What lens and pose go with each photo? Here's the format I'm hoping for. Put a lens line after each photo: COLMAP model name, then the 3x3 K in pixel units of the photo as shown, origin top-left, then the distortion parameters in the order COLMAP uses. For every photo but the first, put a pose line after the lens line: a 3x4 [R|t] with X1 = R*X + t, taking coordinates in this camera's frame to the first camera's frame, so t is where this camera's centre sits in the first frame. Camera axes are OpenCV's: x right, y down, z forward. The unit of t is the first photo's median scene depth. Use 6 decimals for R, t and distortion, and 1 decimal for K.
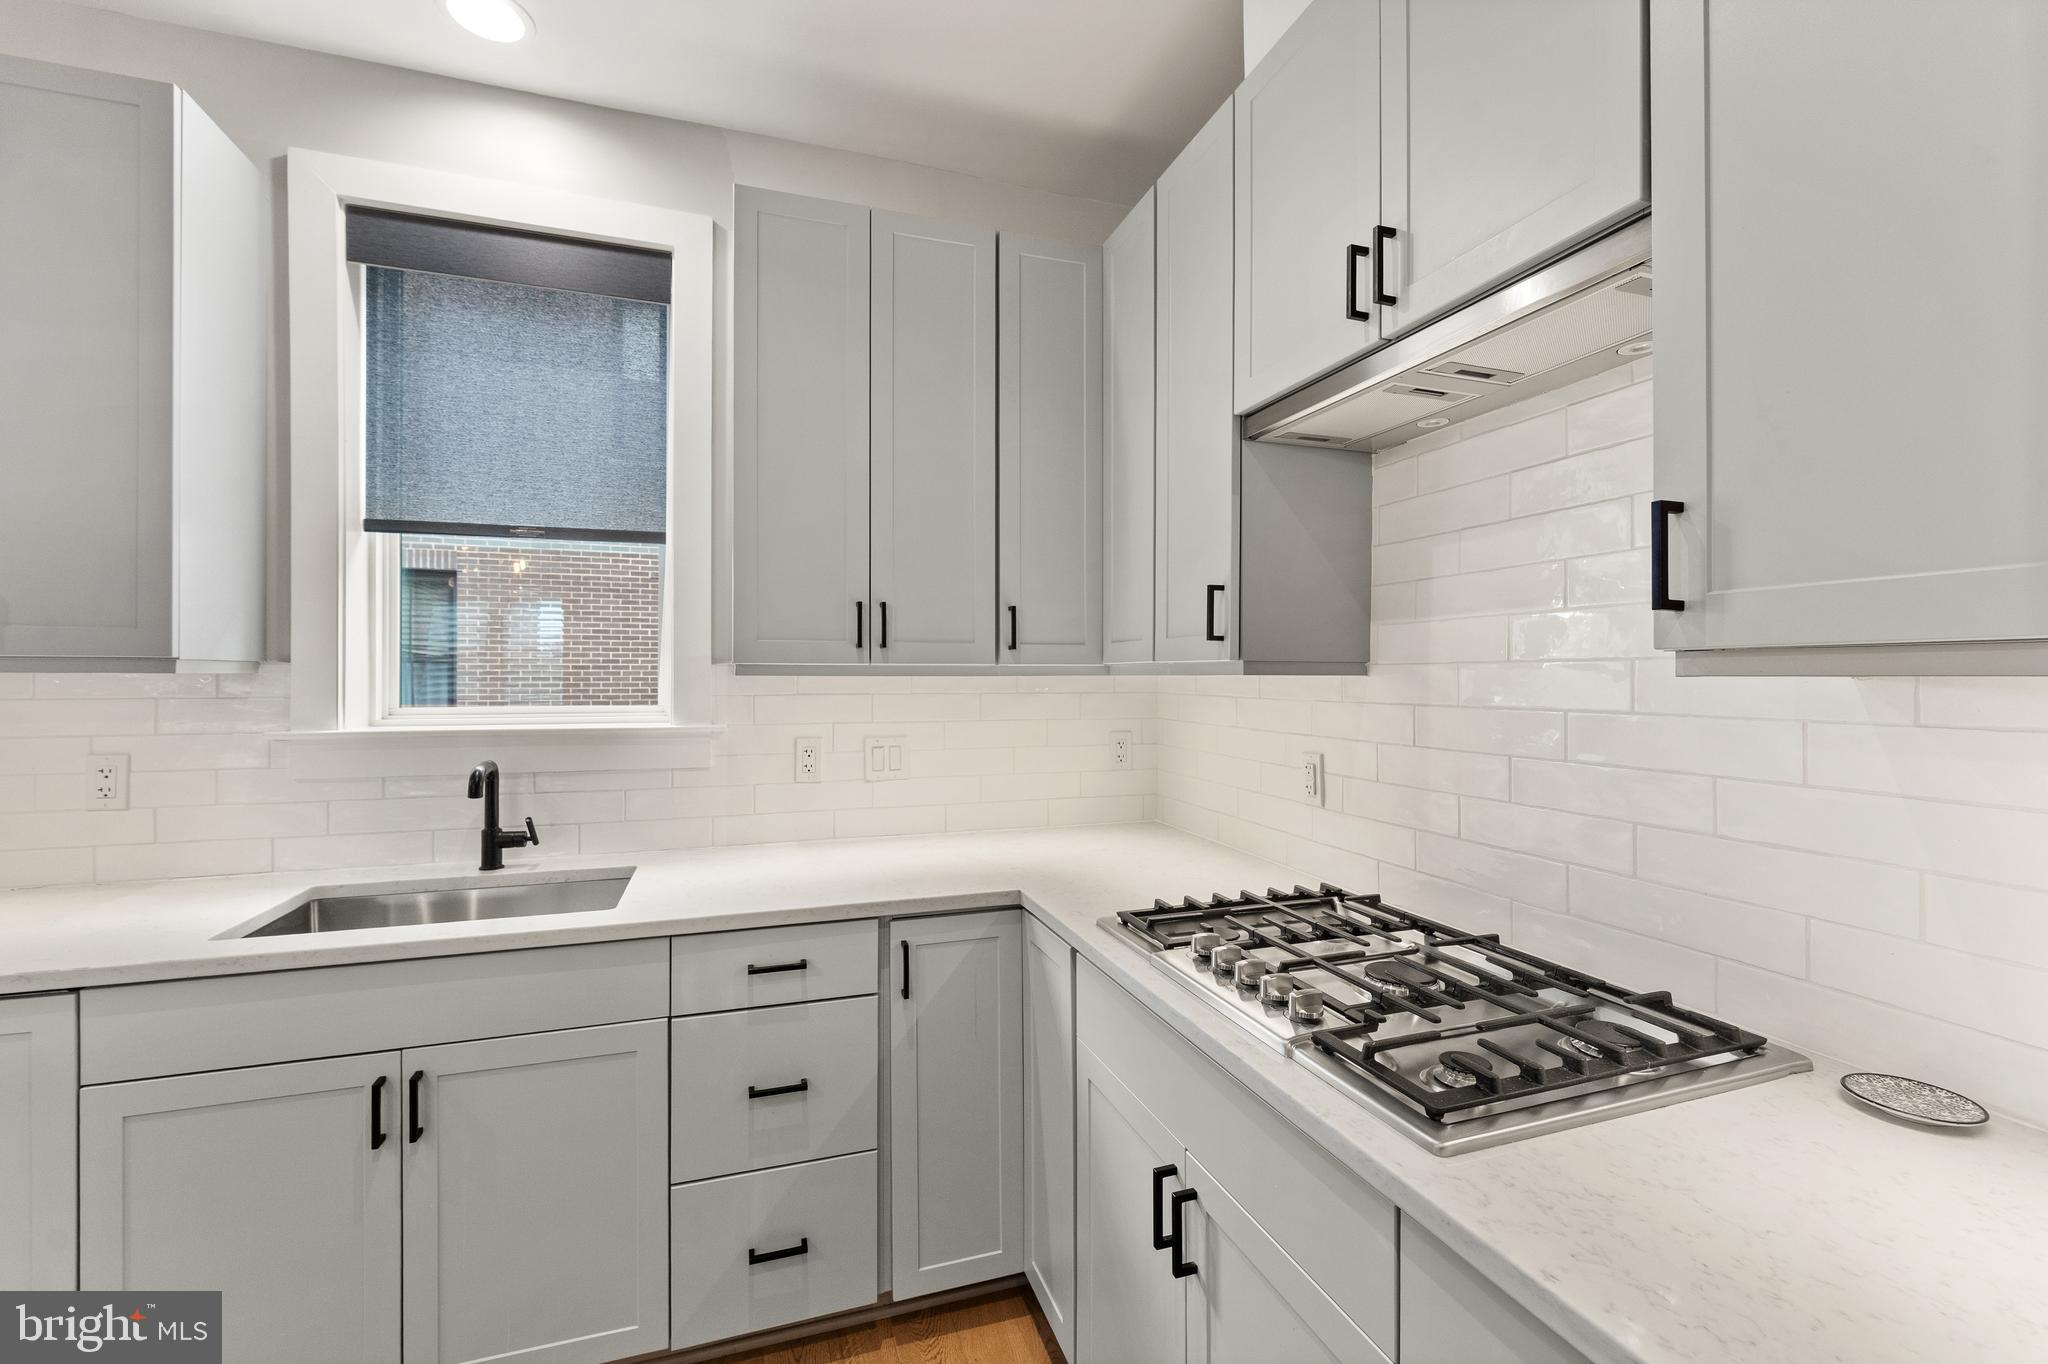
lens RADIAL K [[838.3, 0, 1030.9], [0, 838.3, 682.0], [0, 0, 1]] dist [-0.003021, -0.000306]
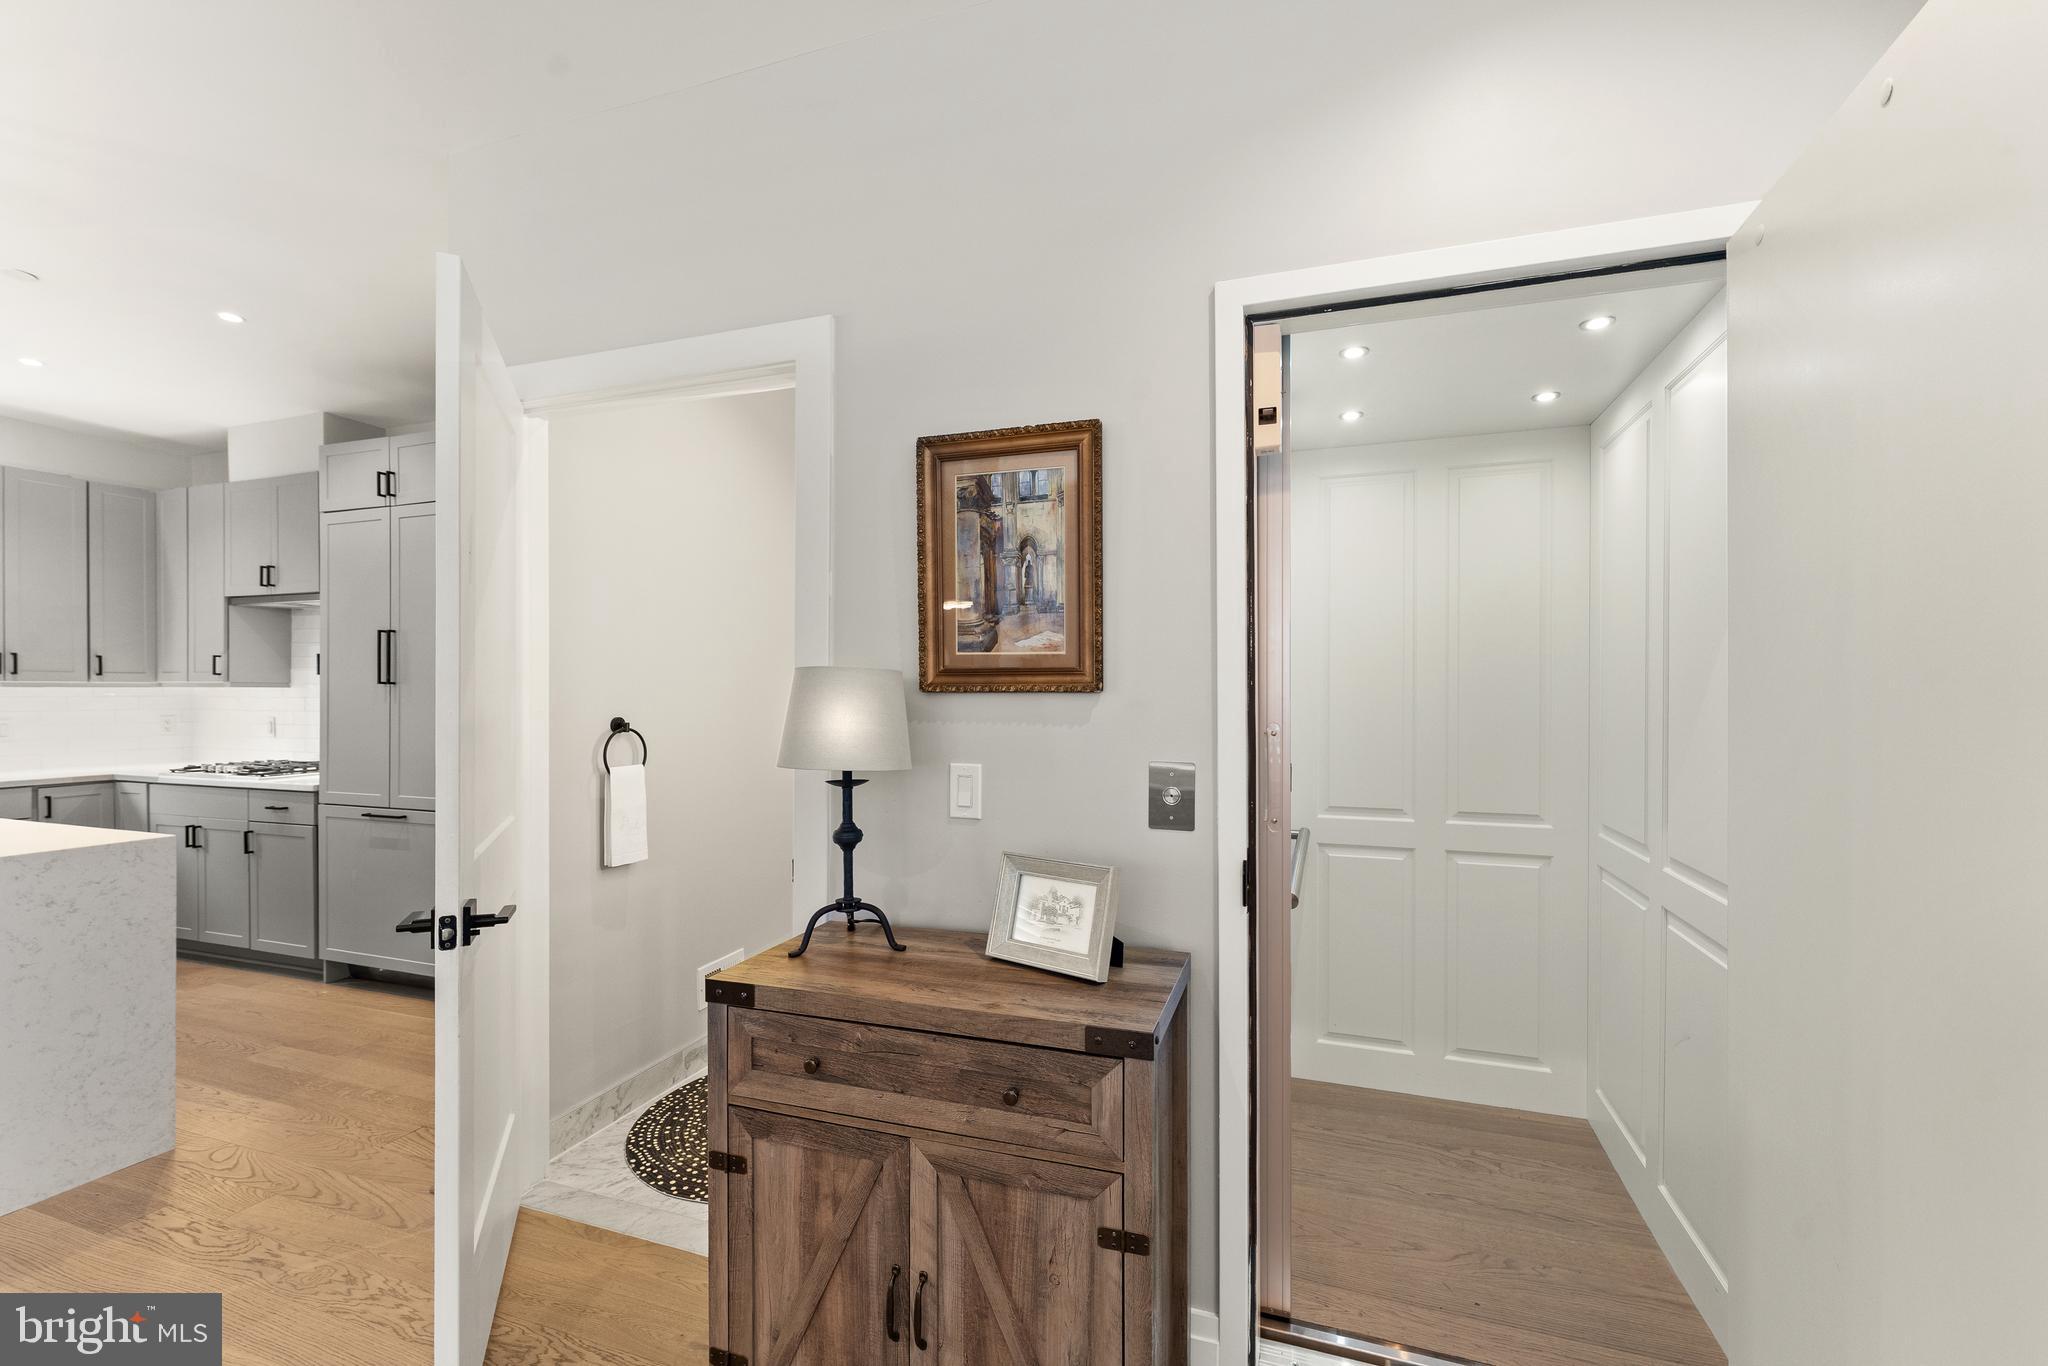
lens RADIAL K [[868.1, 0, 1021.6], [0, 868.1, 687.7], [0, 0, 1]] dist [-0.001930, -0.000367]
pose [[0.620611, -0.002243, 0.784115, -0.362072], [0.002625, 0.999996, 0.000783, -0.002437], [-0.784114, 0.001572, 0.620615, -2.766060]]
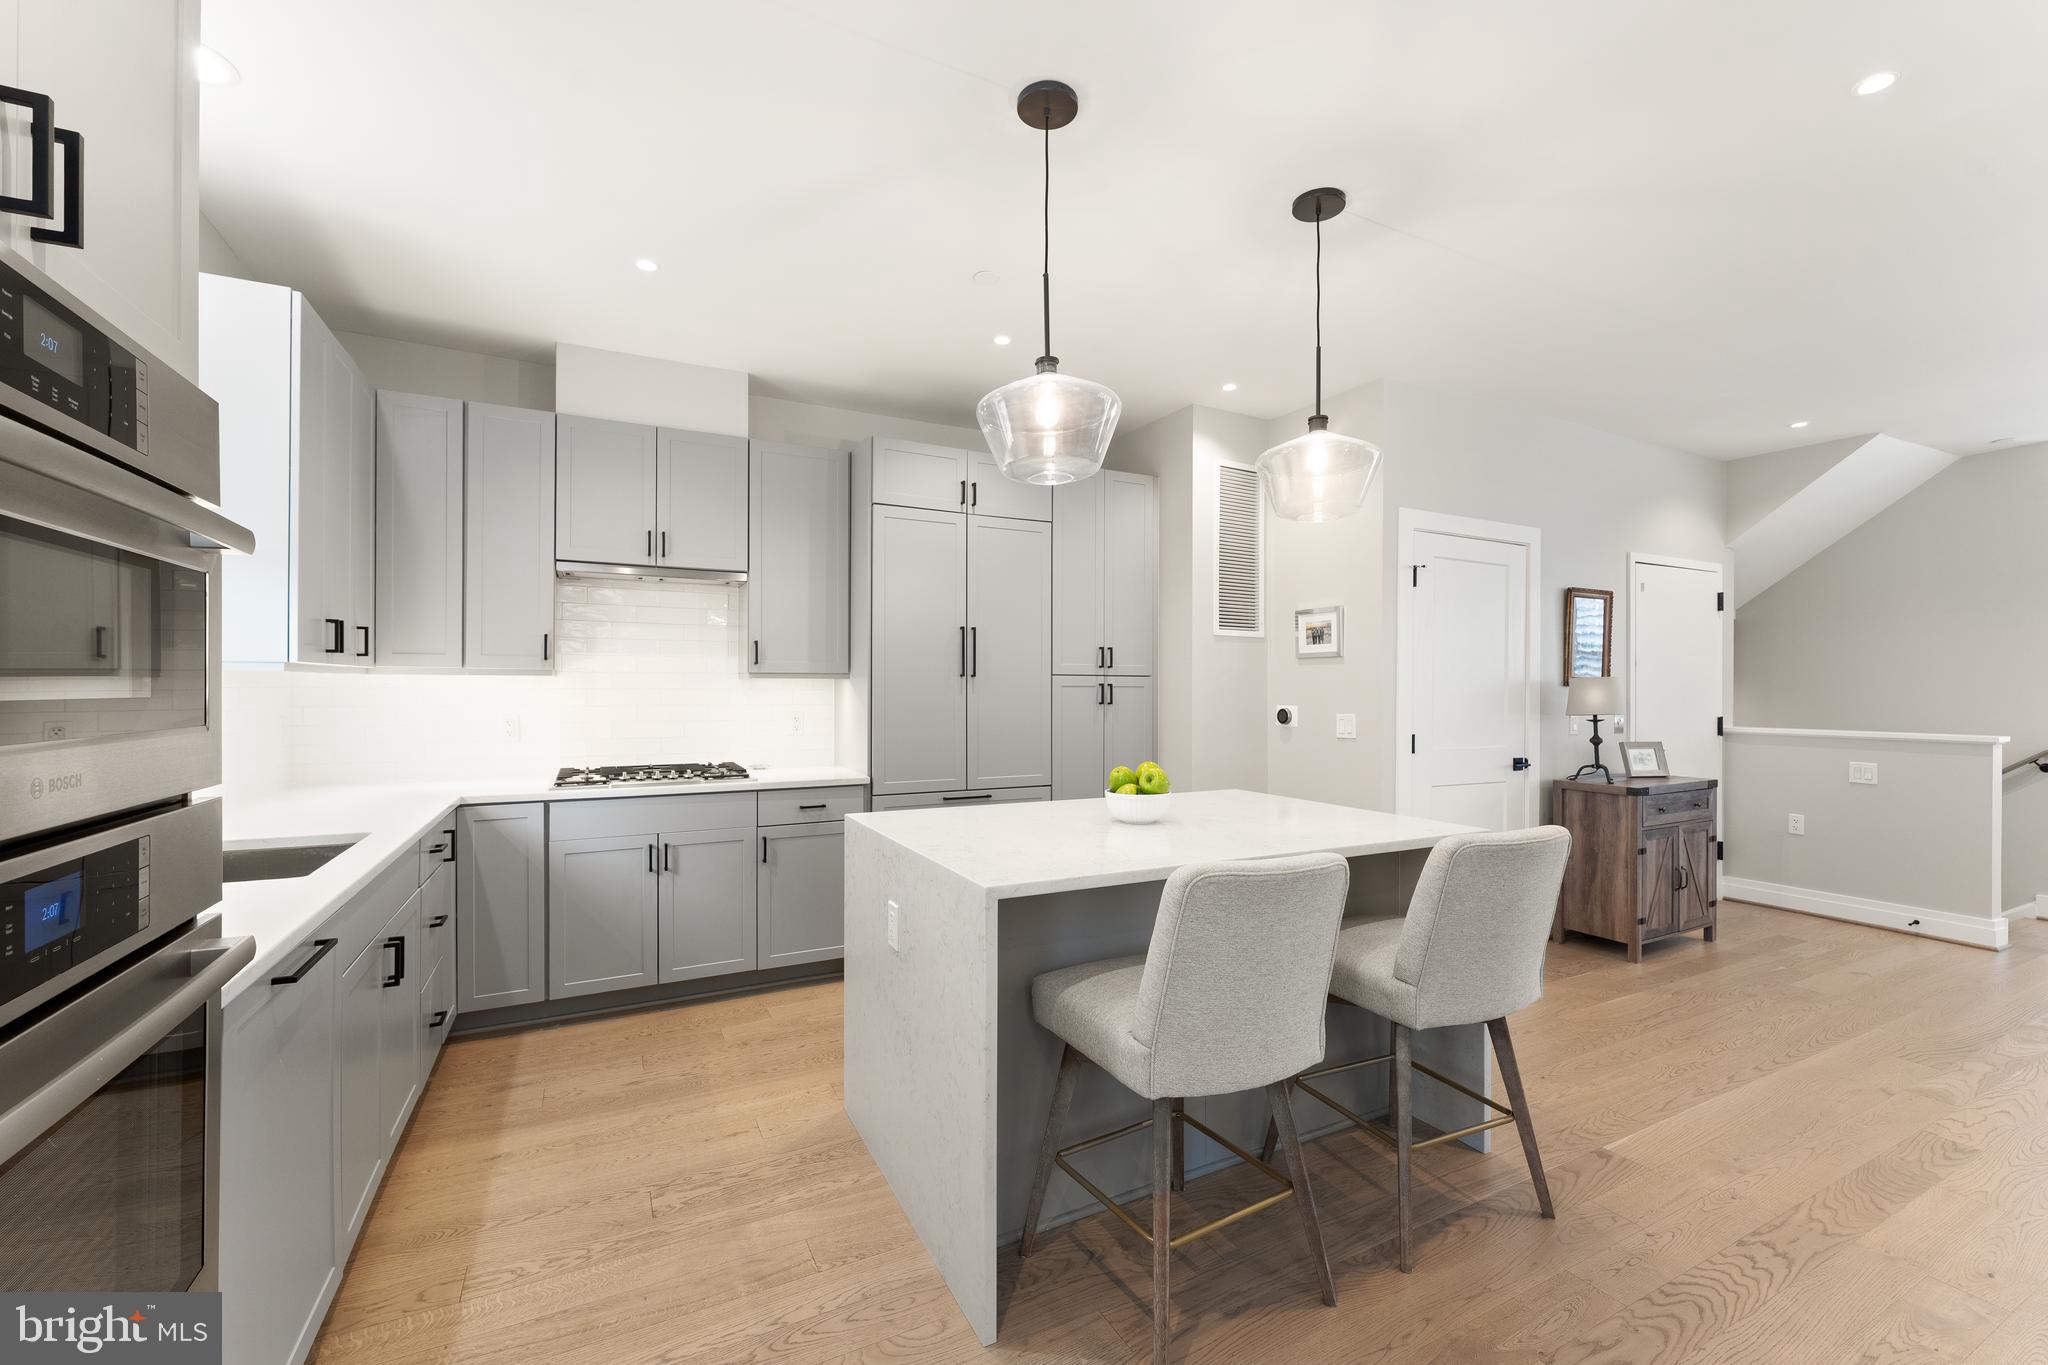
lens RADIAL K [[838.3, 0, 1030.9], [0, 838.3, 682.5], [0, 0, 1]] dist [-0.003021, -0.000306]
pose [[-0.141192, -0.003085, 0.989977, -1.971870], [-0.005957, 0.999980, 0.002267, -0.004063], [-0.989964, -0.005577, -0.141207, 0.047453]]
